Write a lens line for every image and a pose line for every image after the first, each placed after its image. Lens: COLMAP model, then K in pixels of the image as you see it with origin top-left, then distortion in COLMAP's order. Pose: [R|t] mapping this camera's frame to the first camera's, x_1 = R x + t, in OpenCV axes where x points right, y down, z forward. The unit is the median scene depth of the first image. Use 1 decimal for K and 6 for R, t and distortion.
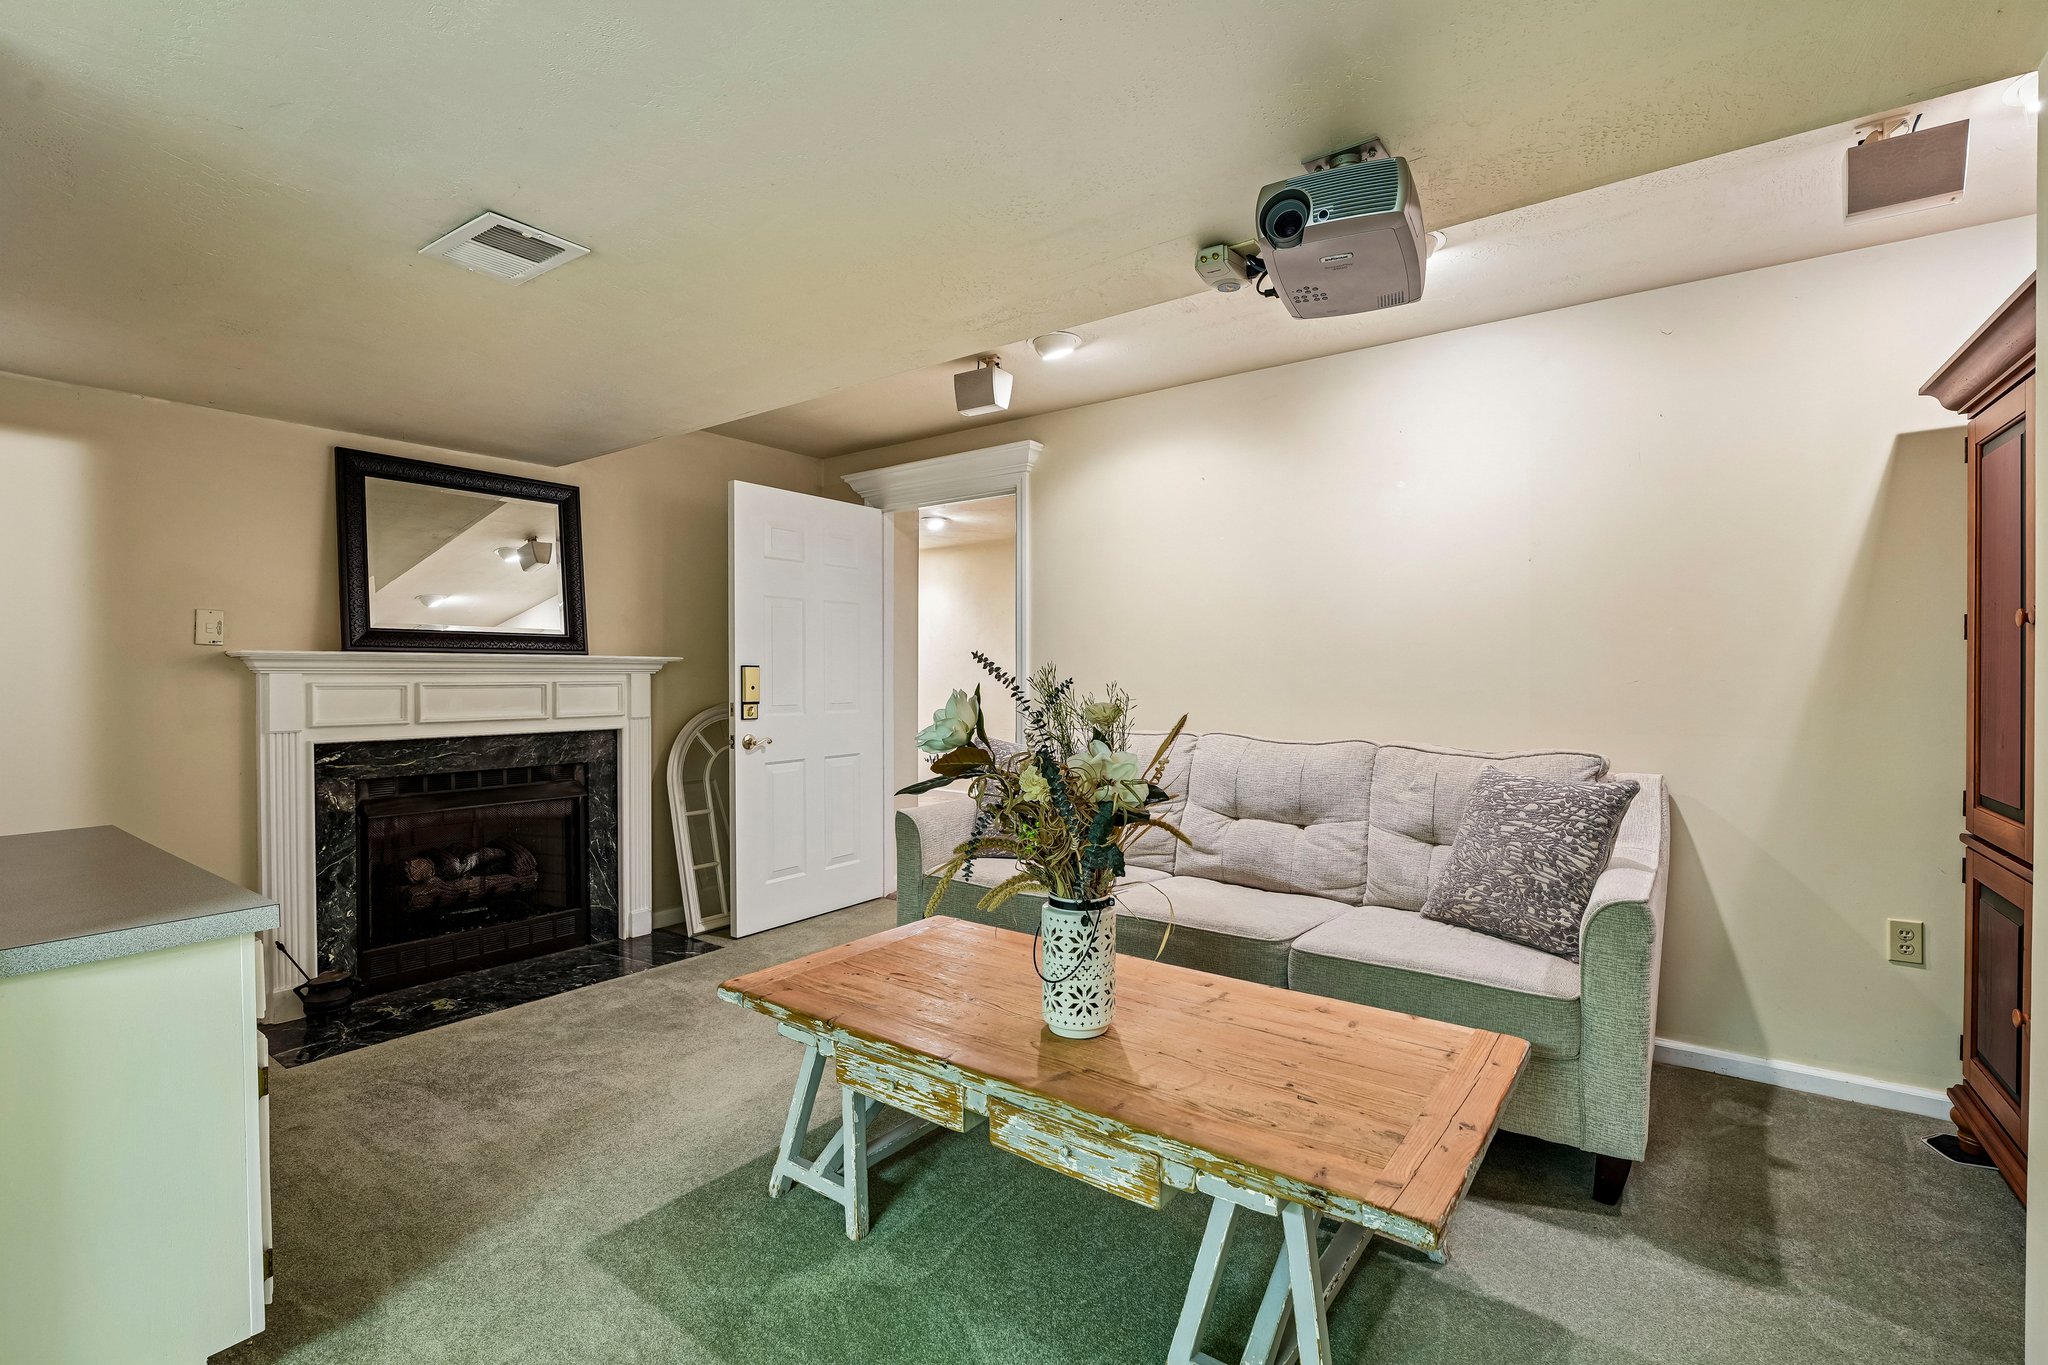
lens RADIAL K [[925.4, 0, 1024.0], [0, 925.4, 682.5], [0, 0, 1]] dist [-0.013841, 0.000928]
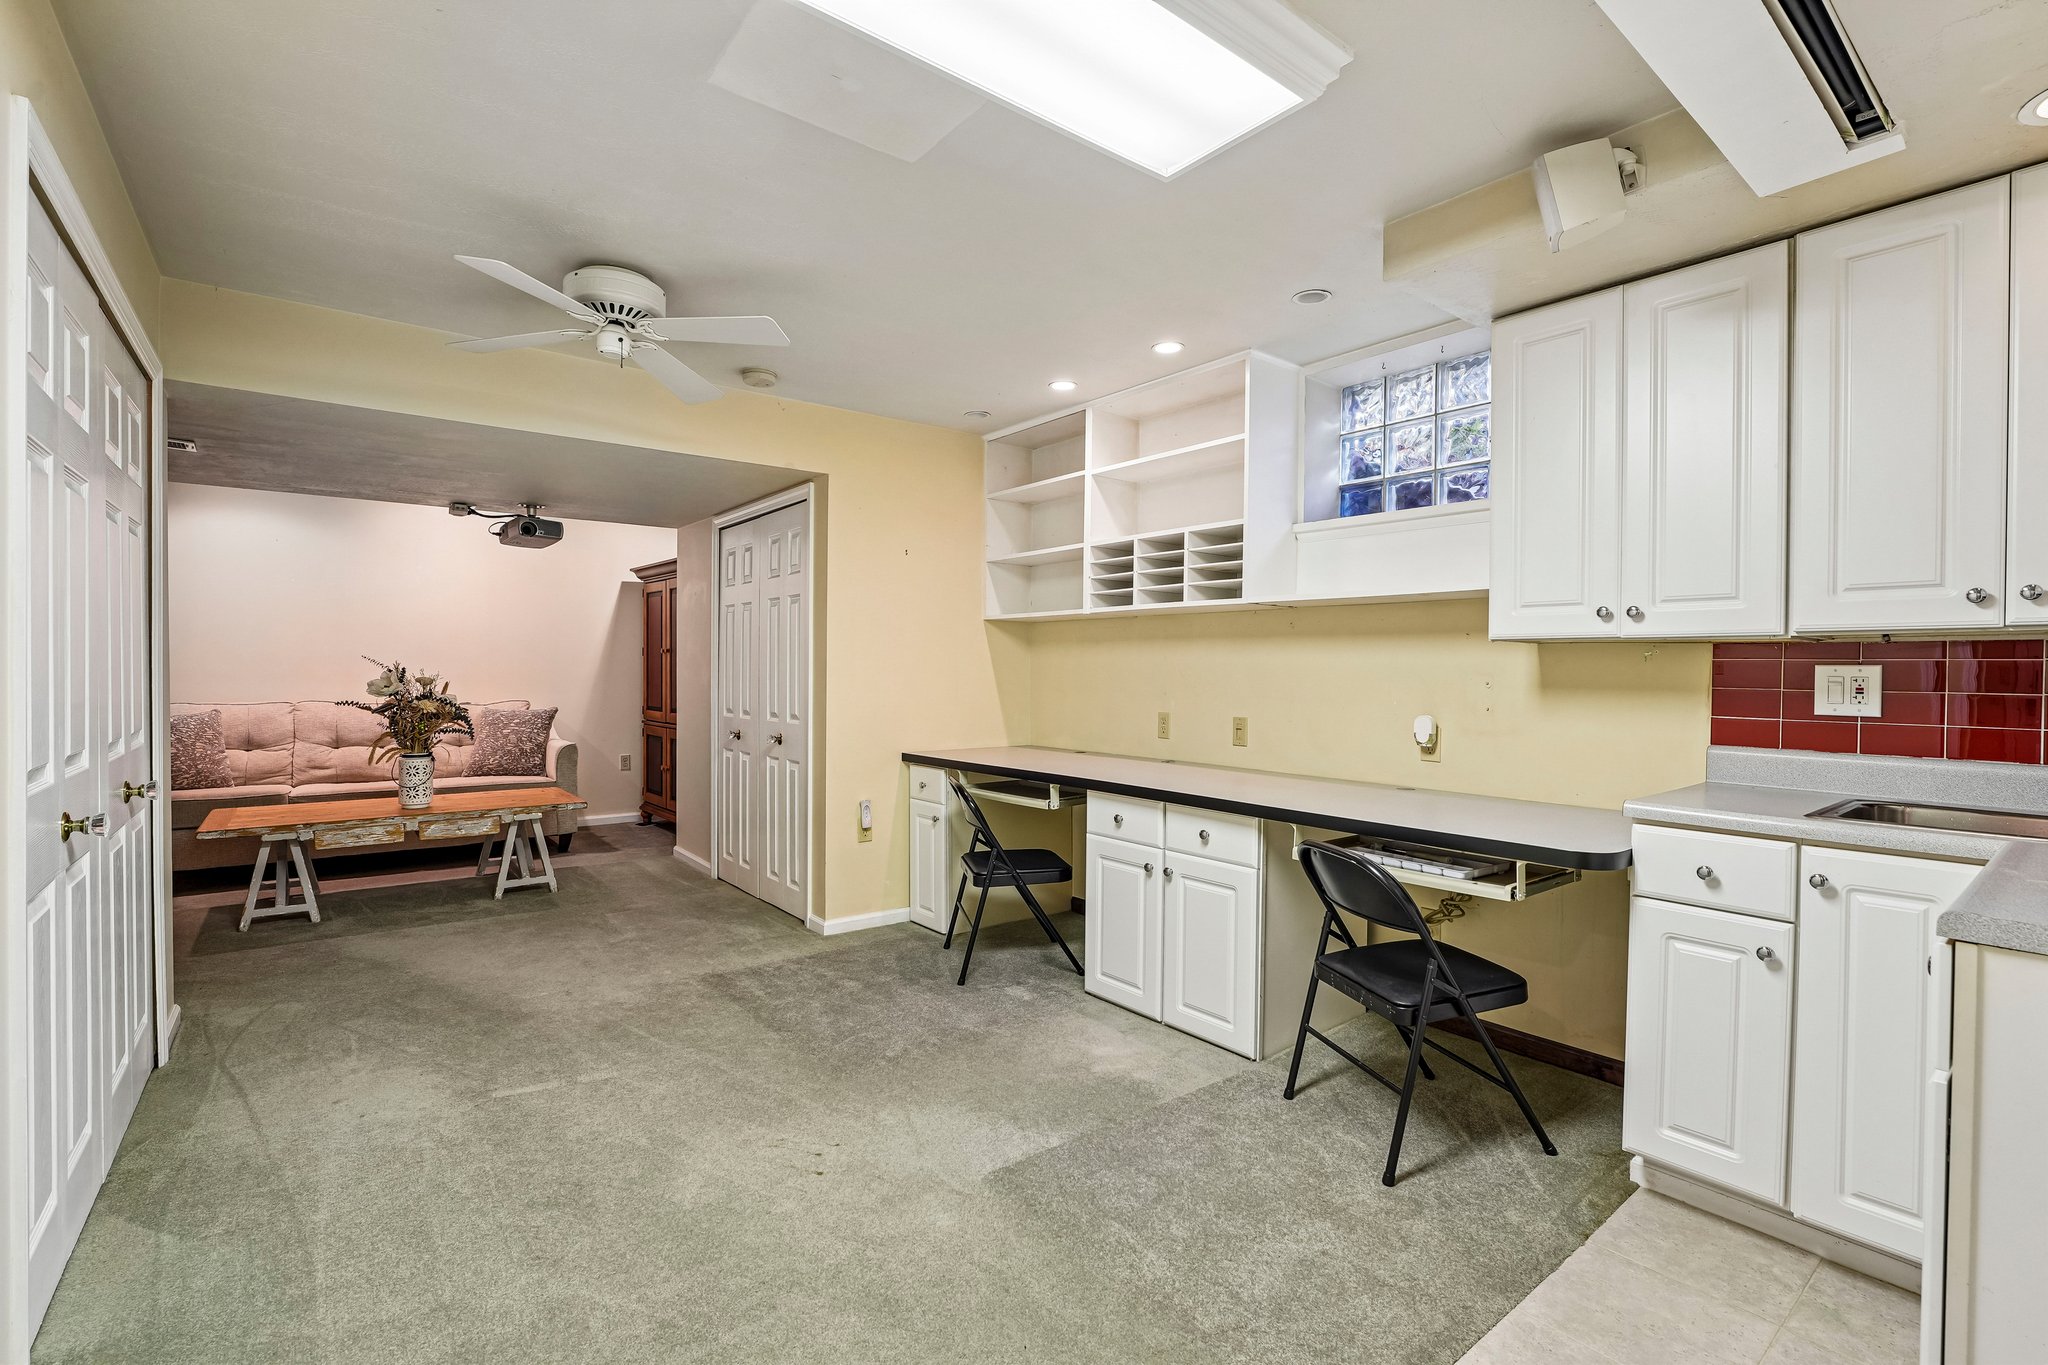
lens RADIAL K [[891.6, 0, 1024.0], [0, 891.6, 682.5], [0, 0, 1]] dist [-0.013878, 0.000174]
pose [[0.263072, -0.012782, 0.964692, -1.447017], [0.005197, 0.999917, 0.011831, 0.014186], [-0.964762, 0.001901, 0.263116, -0.969706]]
